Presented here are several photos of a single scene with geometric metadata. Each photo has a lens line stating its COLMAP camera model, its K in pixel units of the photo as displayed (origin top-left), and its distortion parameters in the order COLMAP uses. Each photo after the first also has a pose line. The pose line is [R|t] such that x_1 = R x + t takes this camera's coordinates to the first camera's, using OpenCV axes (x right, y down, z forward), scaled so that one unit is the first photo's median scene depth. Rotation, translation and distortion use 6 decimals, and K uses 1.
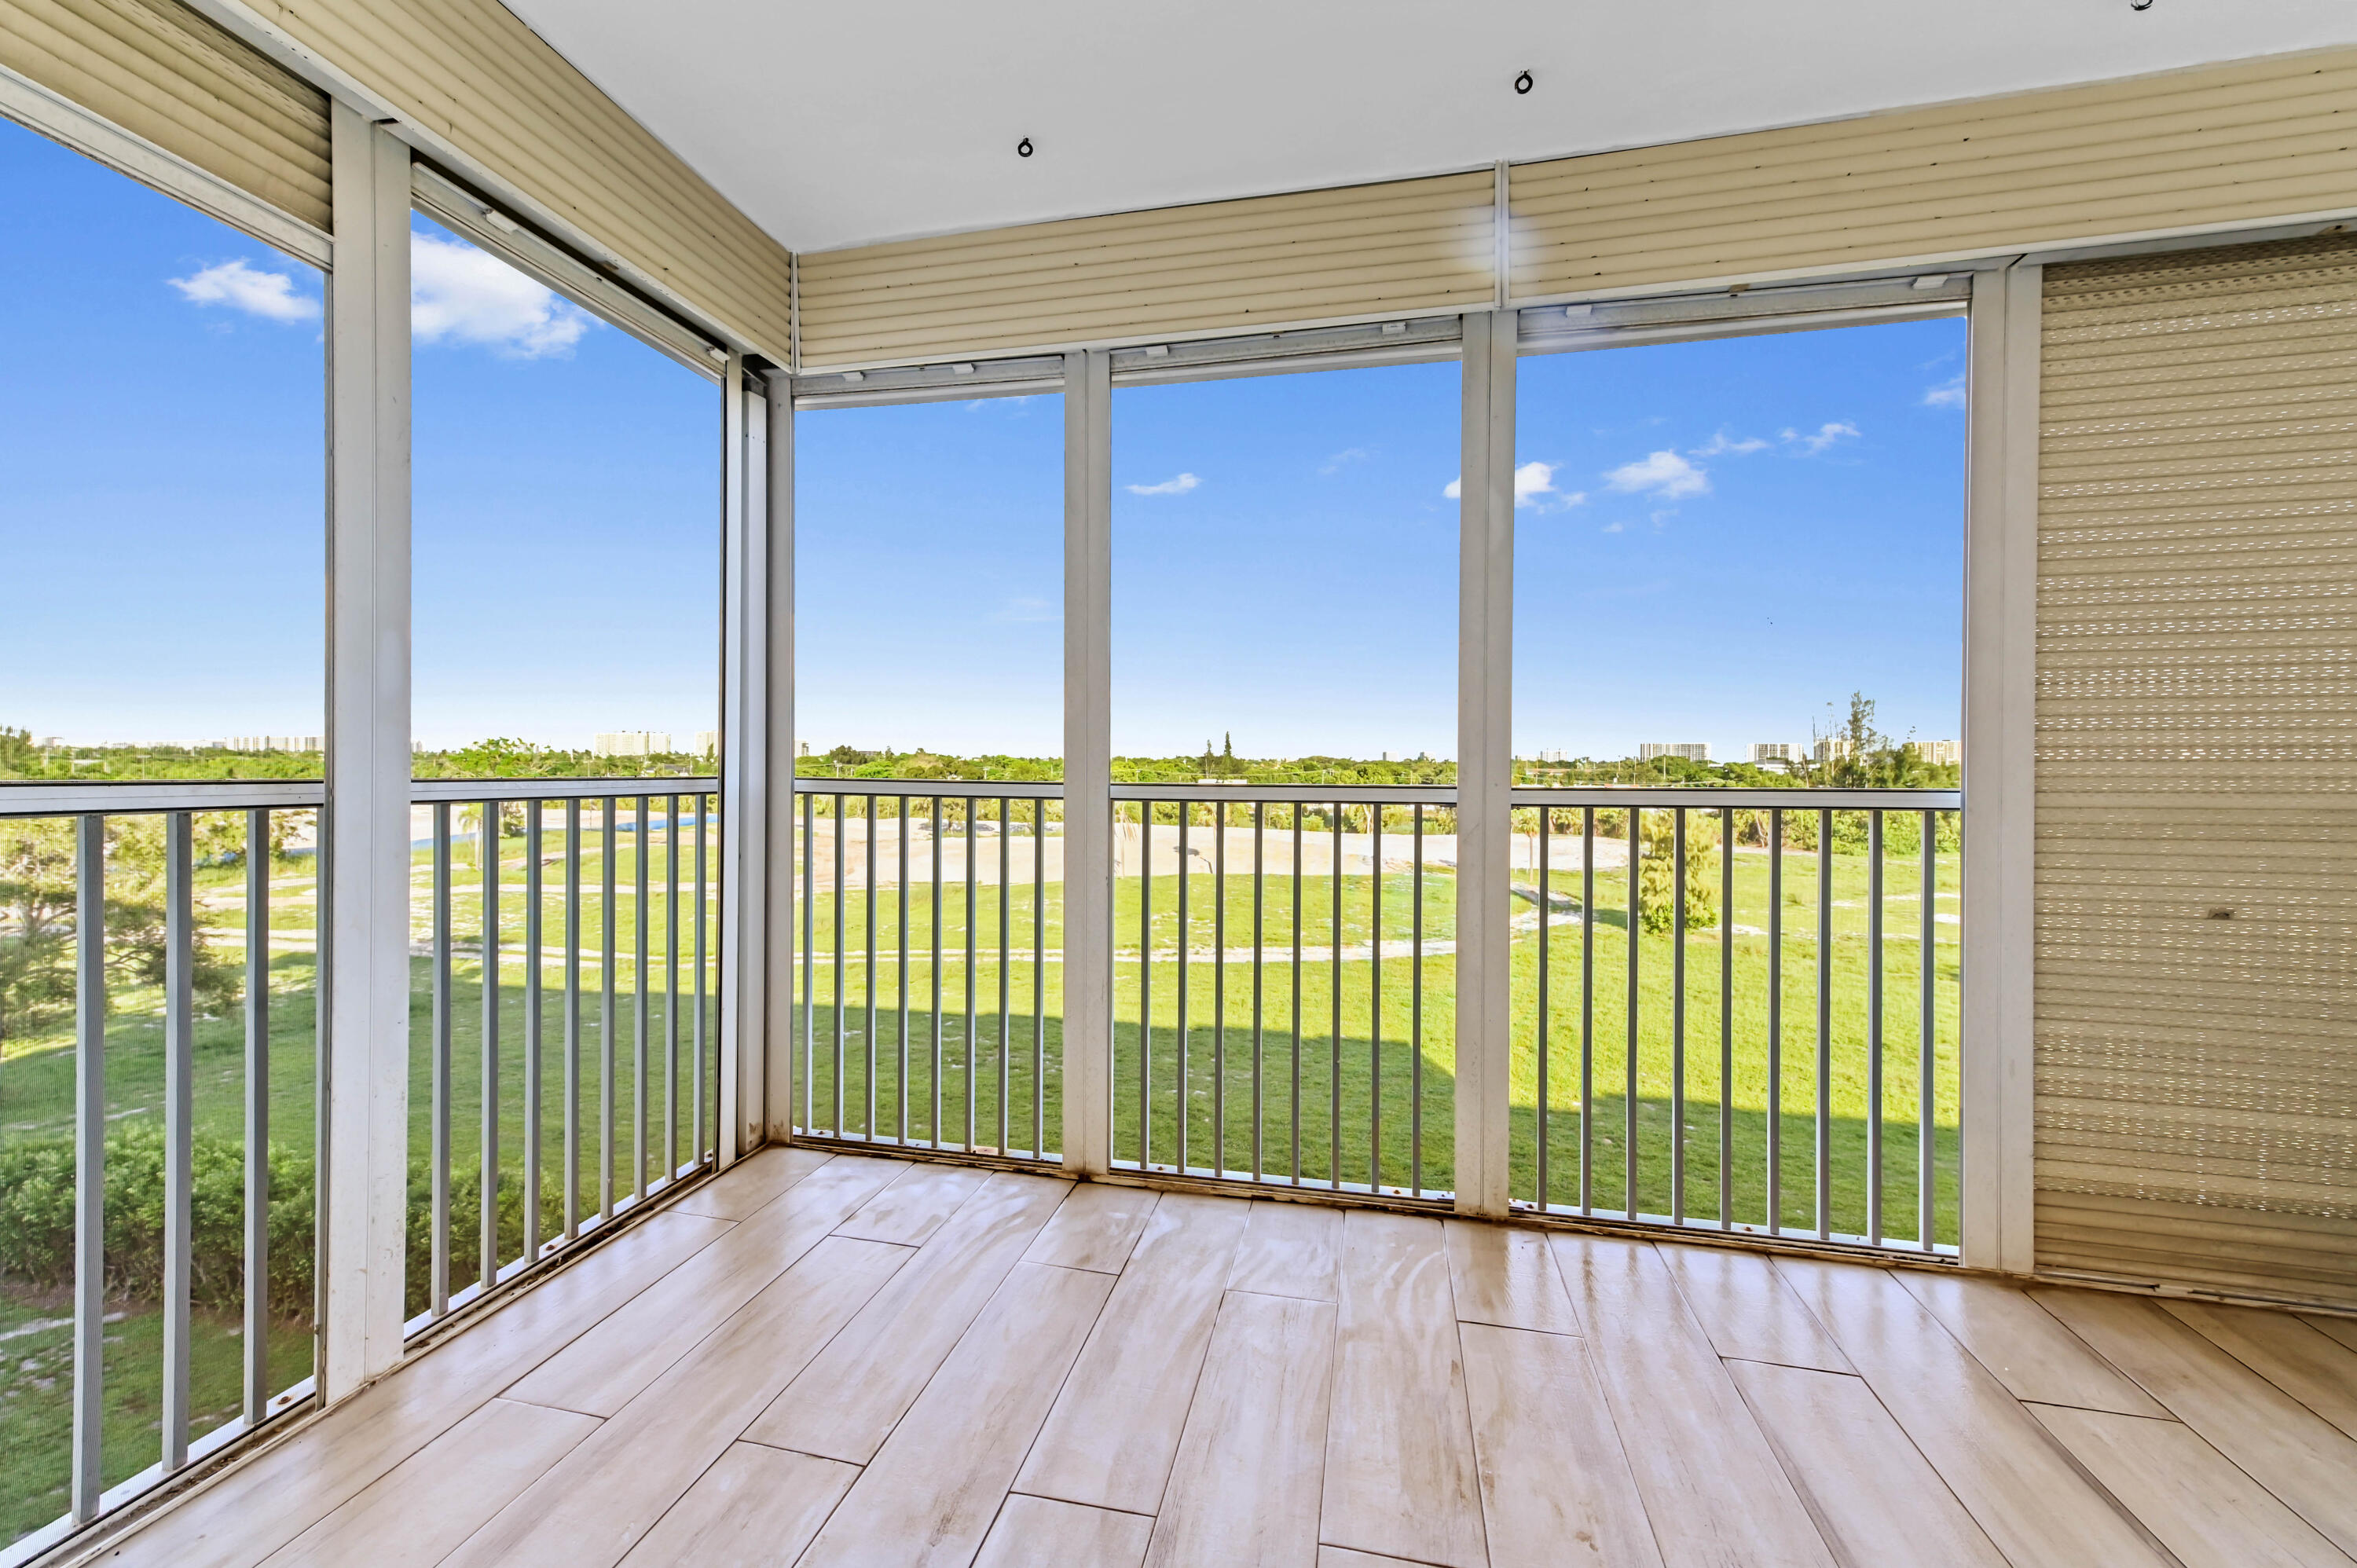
lens RADIAL K [[946.6, 0, 1179.7], [0, 946.6, 767.1], [0, 0, 1]] dist [0.009214, -0.000603]
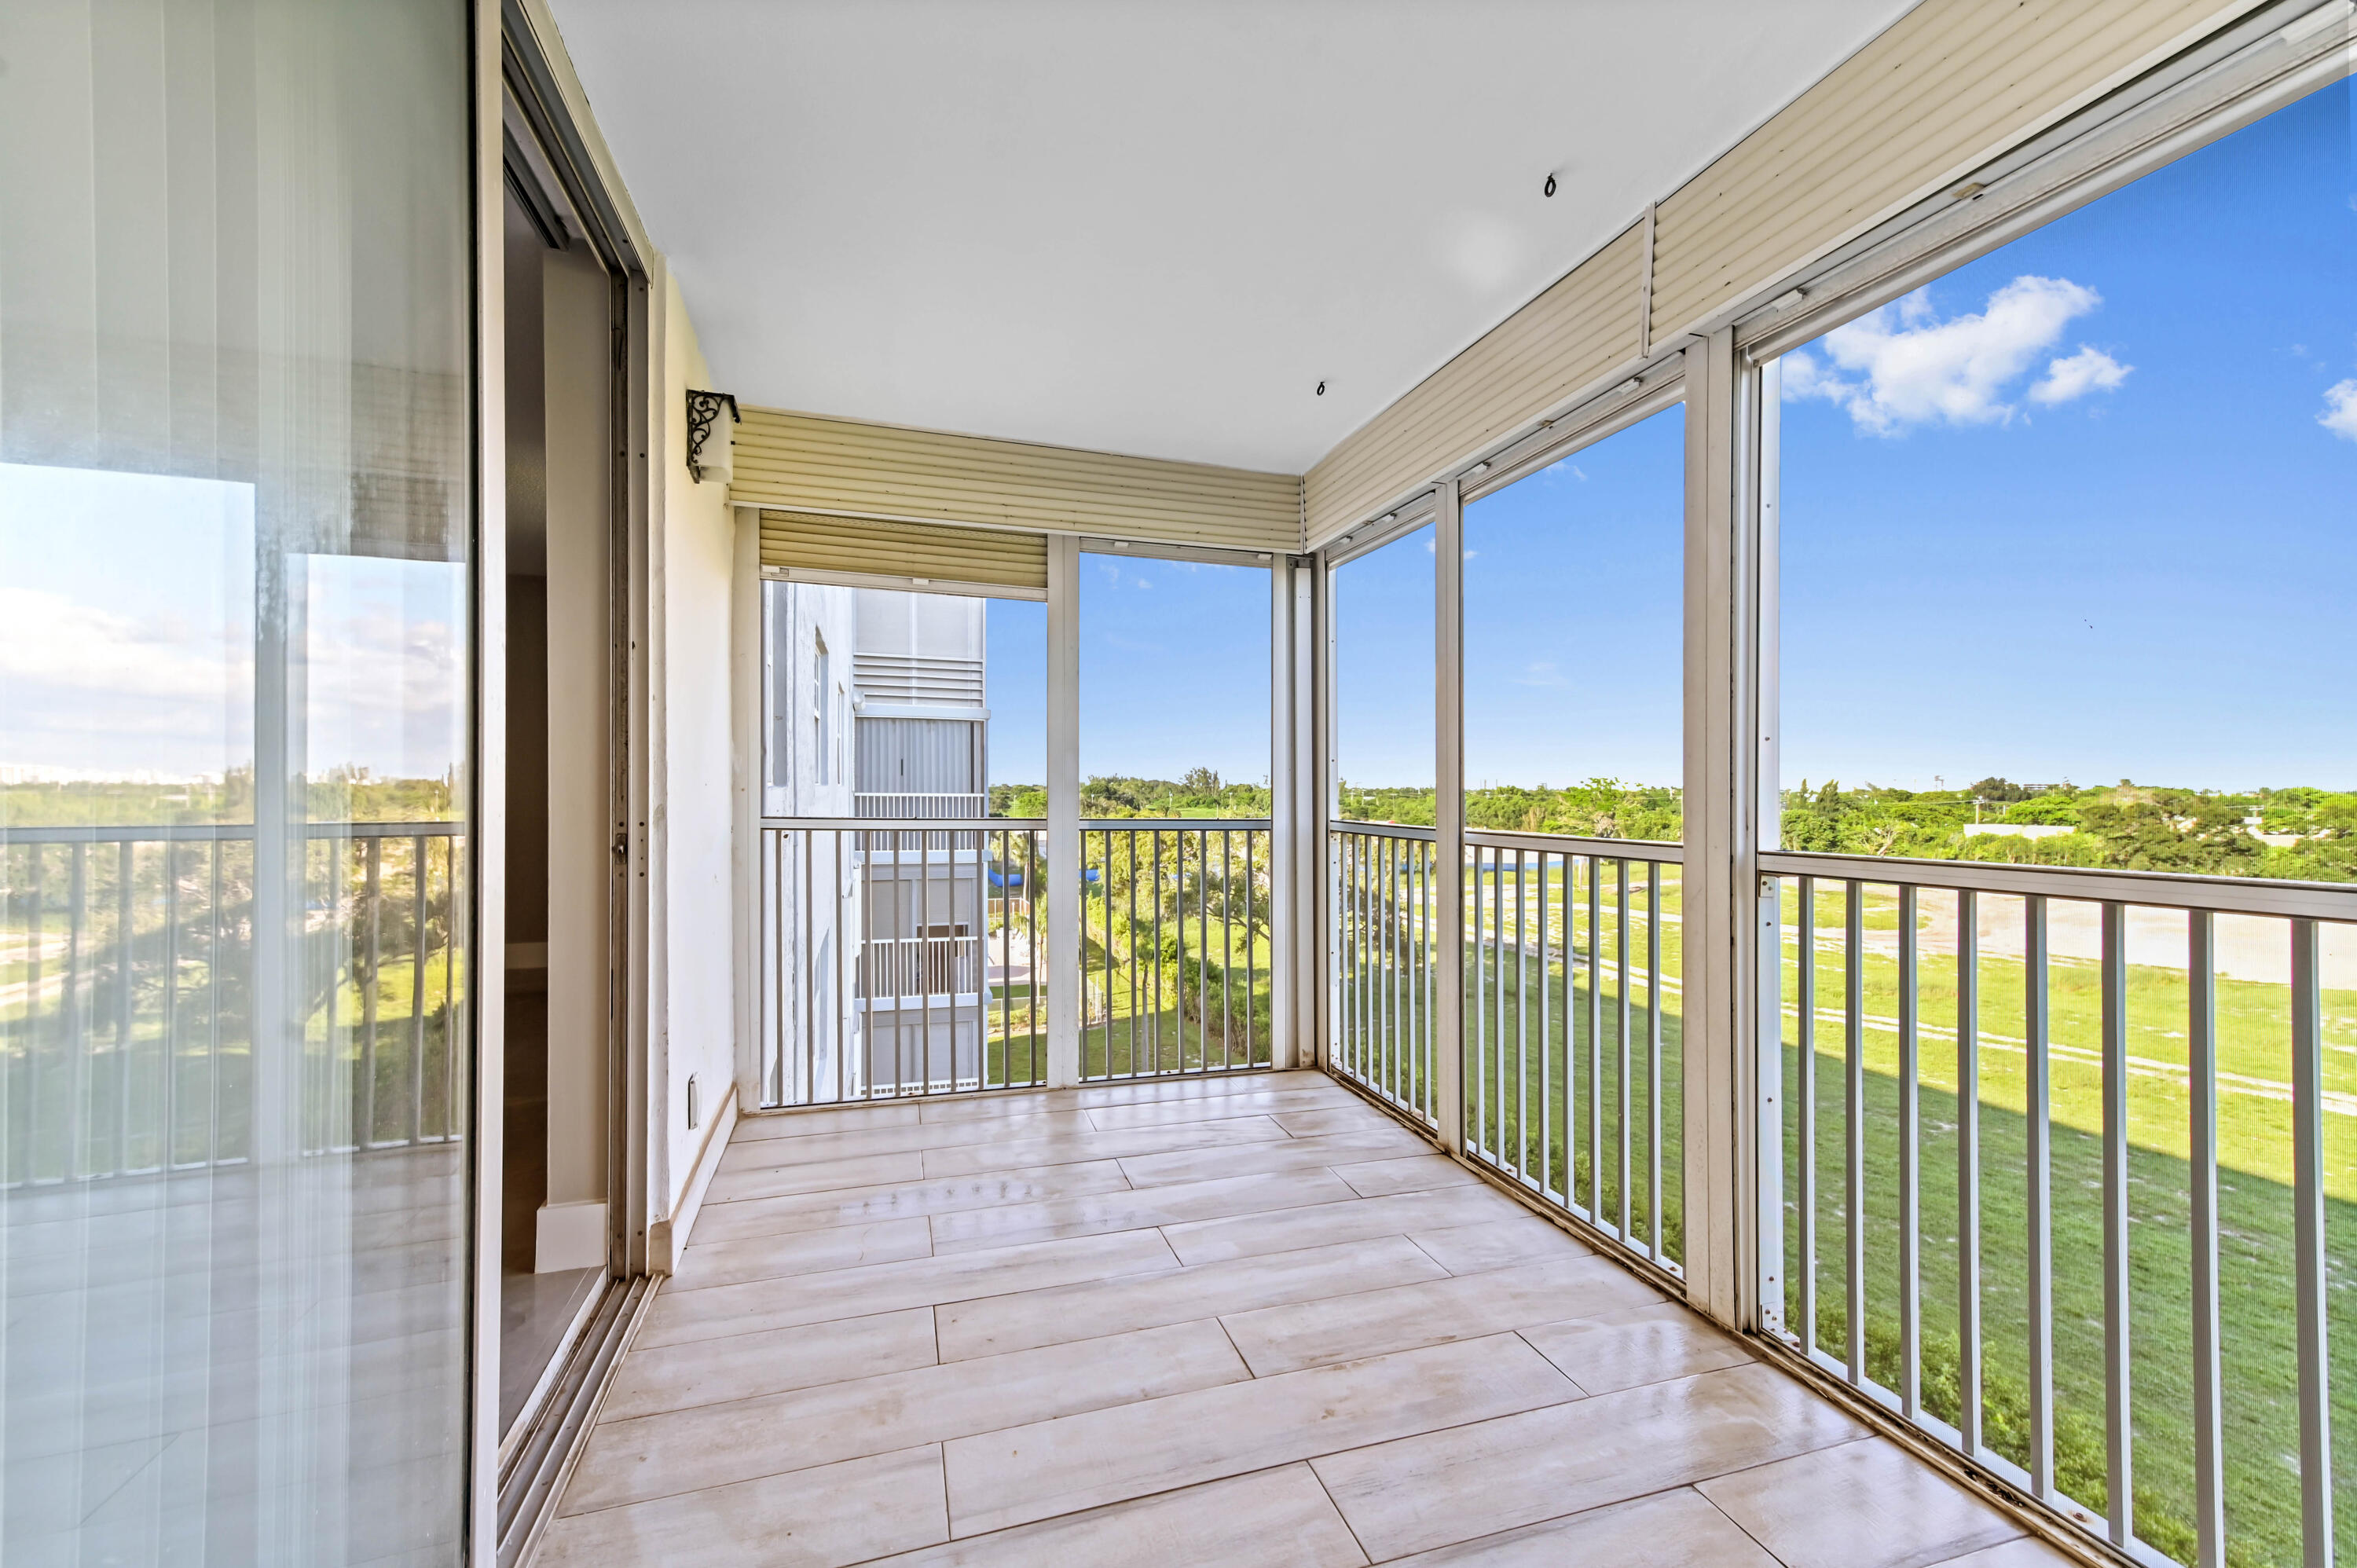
lens RADIAL K [[946.6, 0, 1188.9], [0, 946.6, 786.4], [0, 0, 1]] dist [0.009214, -0.000603]
pose [[0.494868, -0.011505, -0.868892, 0.779146], [-0.003612, 0.999876, -0.015297, -0.018671], [0.868960, 0.010708, 0.494766, 0.092401]]
